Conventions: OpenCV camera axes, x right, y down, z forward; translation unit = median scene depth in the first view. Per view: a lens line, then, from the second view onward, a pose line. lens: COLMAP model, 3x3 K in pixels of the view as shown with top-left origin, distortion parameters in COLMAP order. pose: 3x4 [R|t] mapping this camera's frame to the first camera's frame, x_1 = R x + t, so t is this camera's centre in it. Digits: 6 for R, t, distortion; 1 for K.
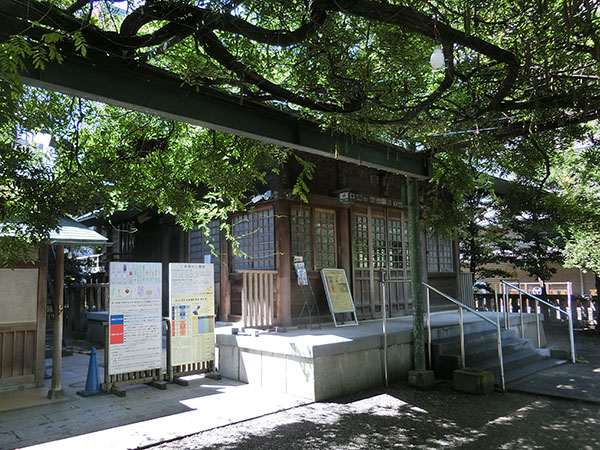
lens RADIAL K [[518.6, 0, 300.0], [0, 518.6, 225.0], [0, 0, 1]] dist [-0.006391, -0.003686]
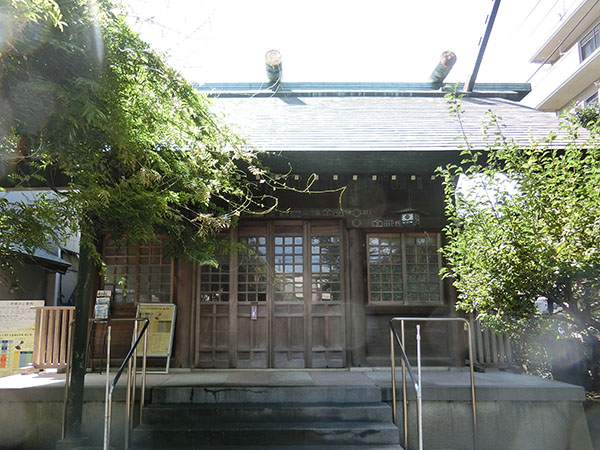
lens RADIAL K [[518.6, 0, 300.0], [0, 518.6, 225.0], [0, 0, 1]] dist [-0.006391, -0.003686]
pose [[0.695335, -0.119676, -0.708652, 1.038999], [0.075959, 0.992753, -0.093123, 0.067139], [0.714661, 0.010924, 0.699386, 0.713496]]
